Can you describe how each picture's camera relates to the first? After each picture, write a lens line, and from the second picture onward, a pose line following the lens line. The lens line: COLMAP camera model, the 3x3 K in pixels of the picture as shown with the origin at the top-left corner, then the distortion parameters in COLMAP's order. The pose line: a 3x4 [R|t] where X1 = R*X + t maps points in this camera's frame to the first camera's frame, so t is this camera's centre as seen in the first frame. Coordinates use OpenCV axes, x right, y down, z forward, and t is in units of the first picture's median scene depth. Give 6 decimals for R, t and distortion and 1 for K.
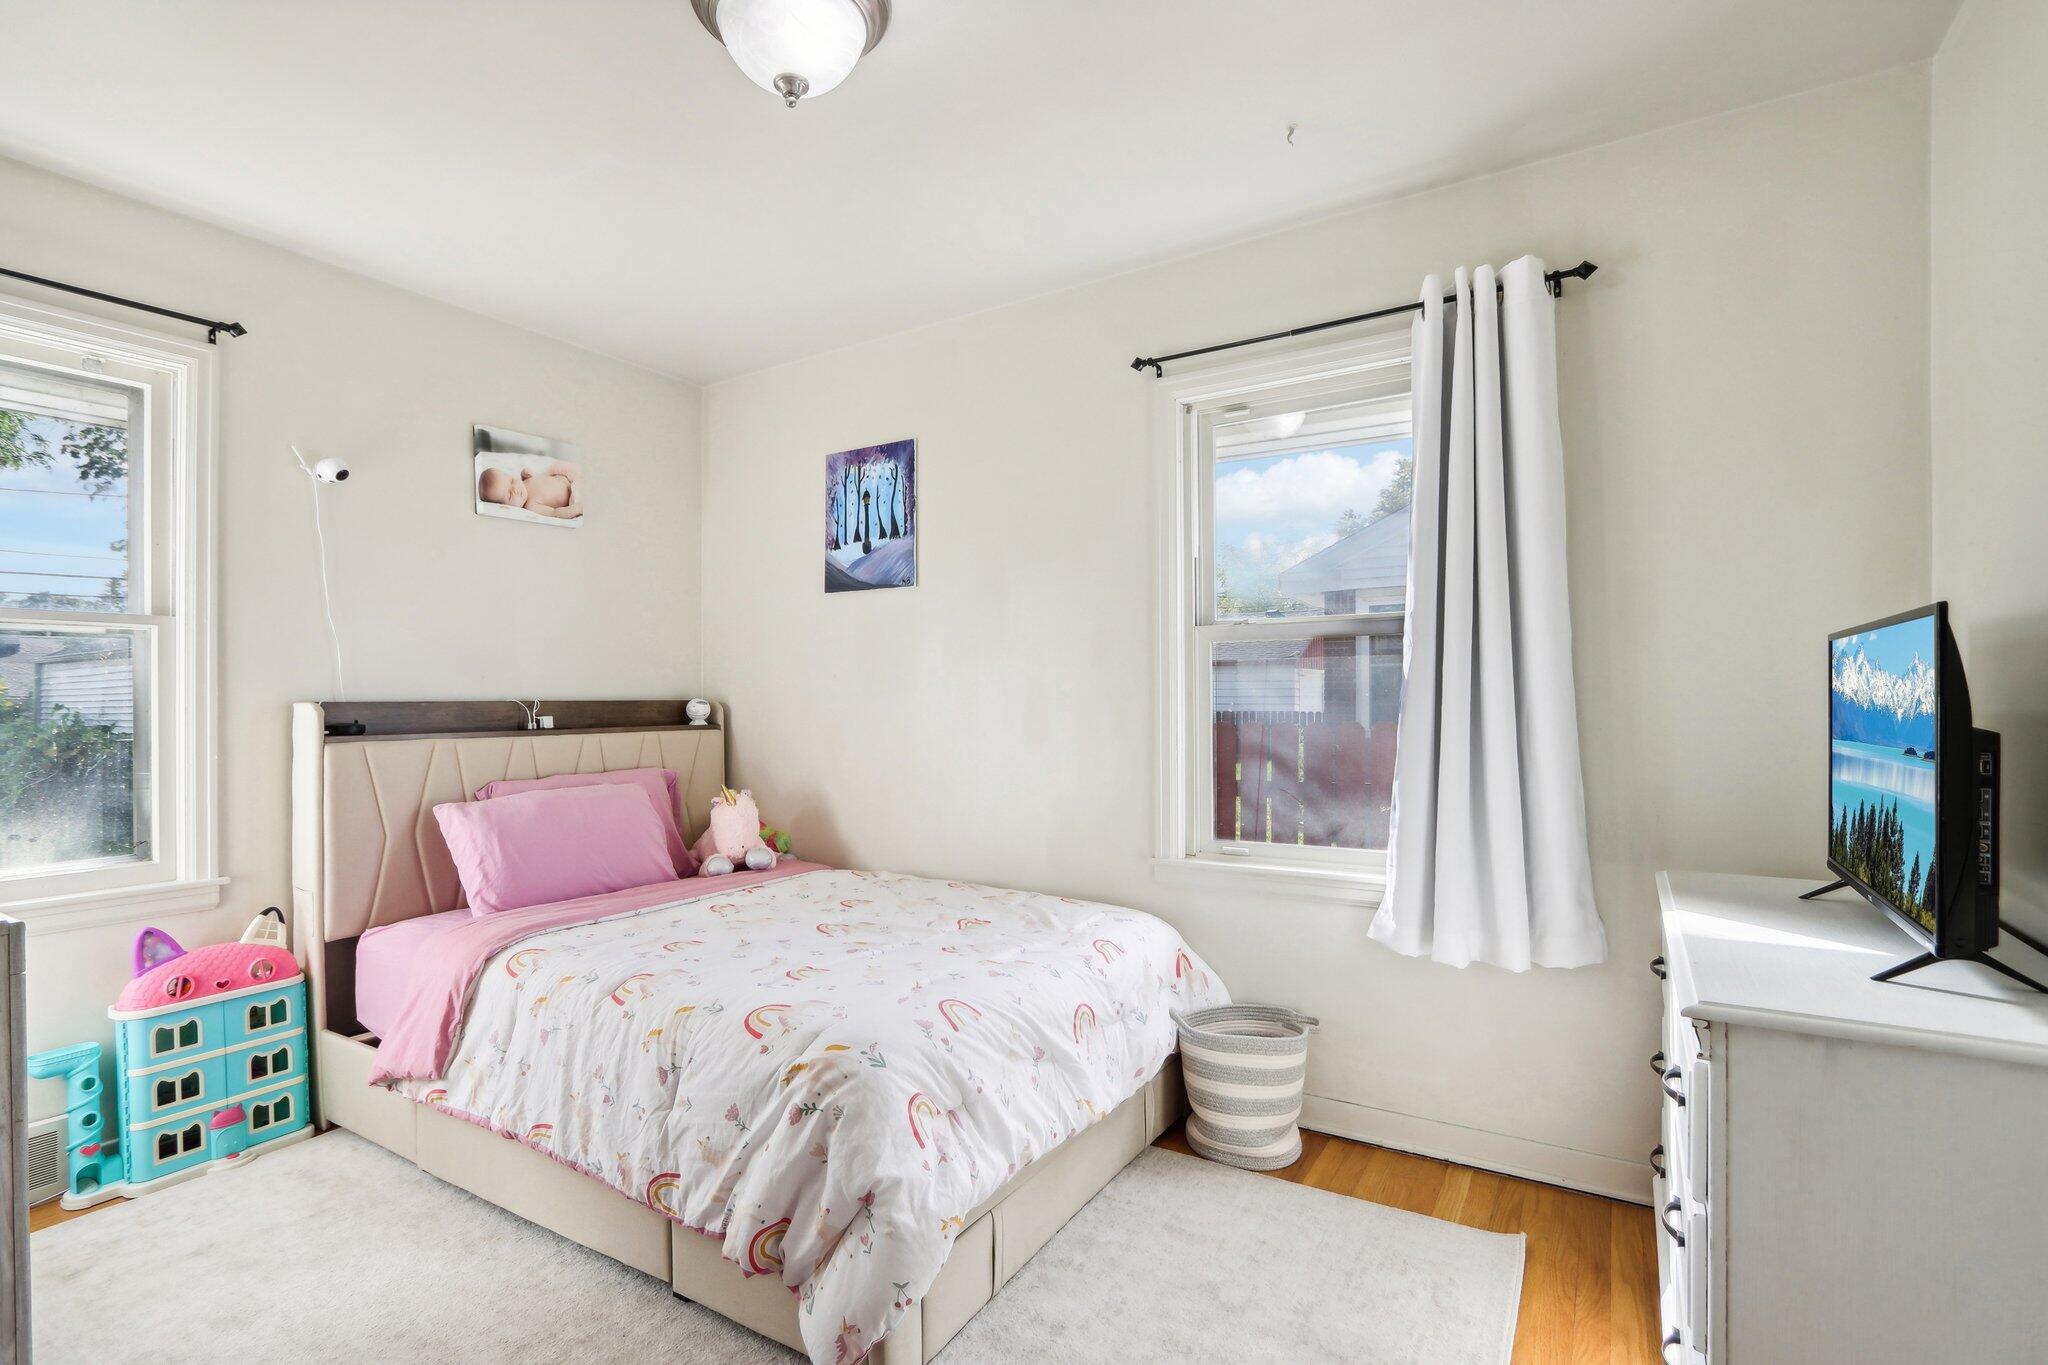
lens RADIAL K [[968.8, 0, 1022.3], [0, 968.8, 704.1], [0, 0, 1]] dist [-0.007250, 0.000484]
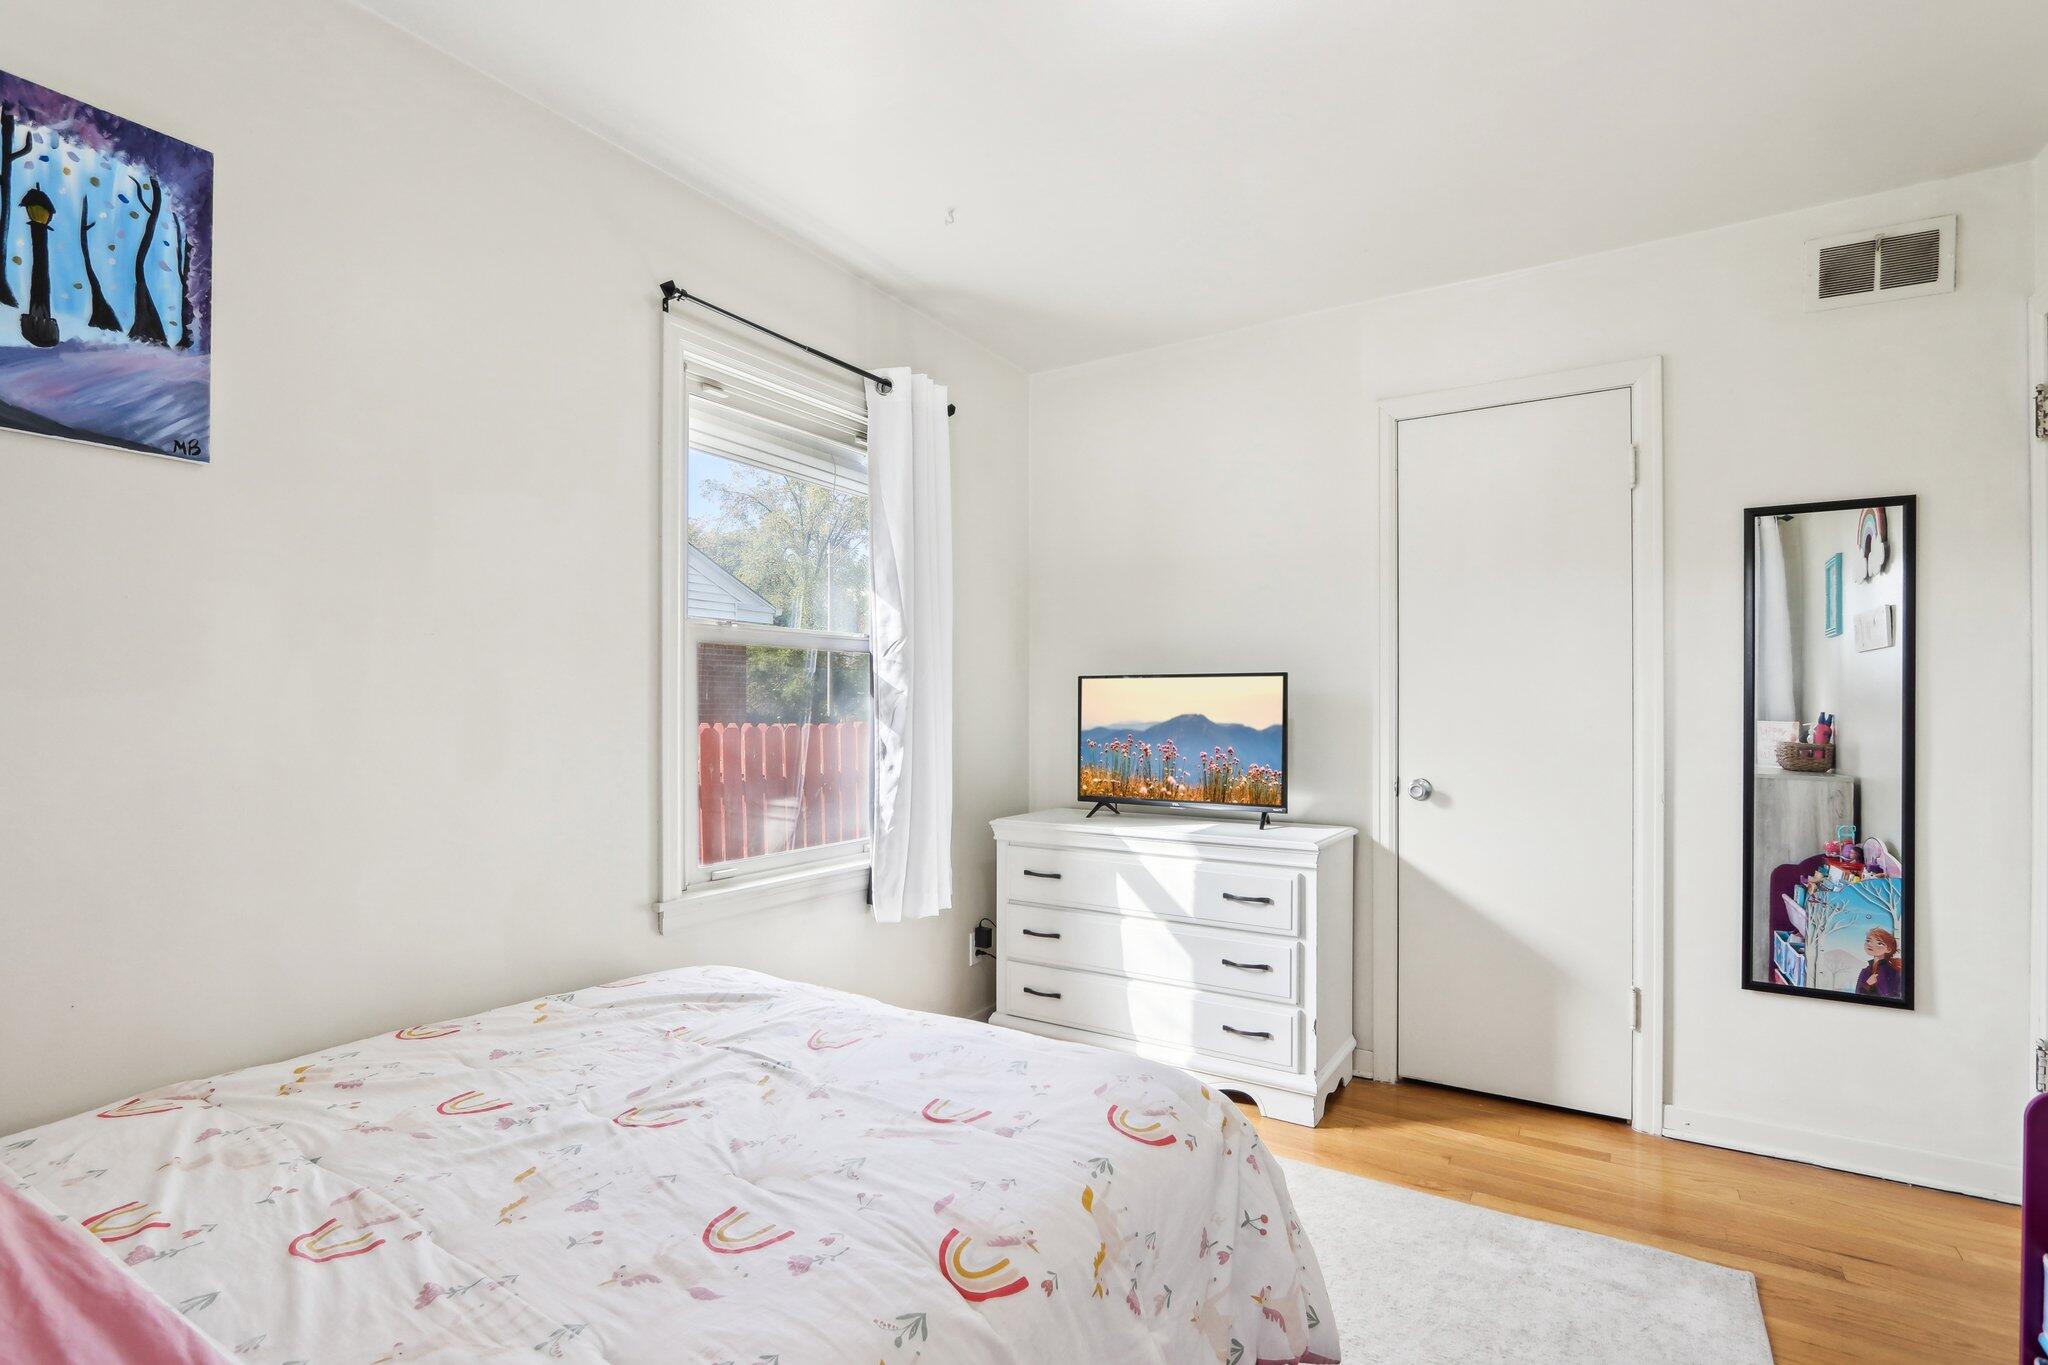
lens RADIAL K [[935.2, 0, 1023.9], [0, 935.2, 706.0], [0, 0, 1]] dist [-0.011821, -0.000215]
pose [[0.018282, 0.003343, 0.999827, -0.552268], [-0.001648, 0.999993, -0.003313, -0.002869], [-0.999832, -0.001587, 0.018287, 0.592613]]
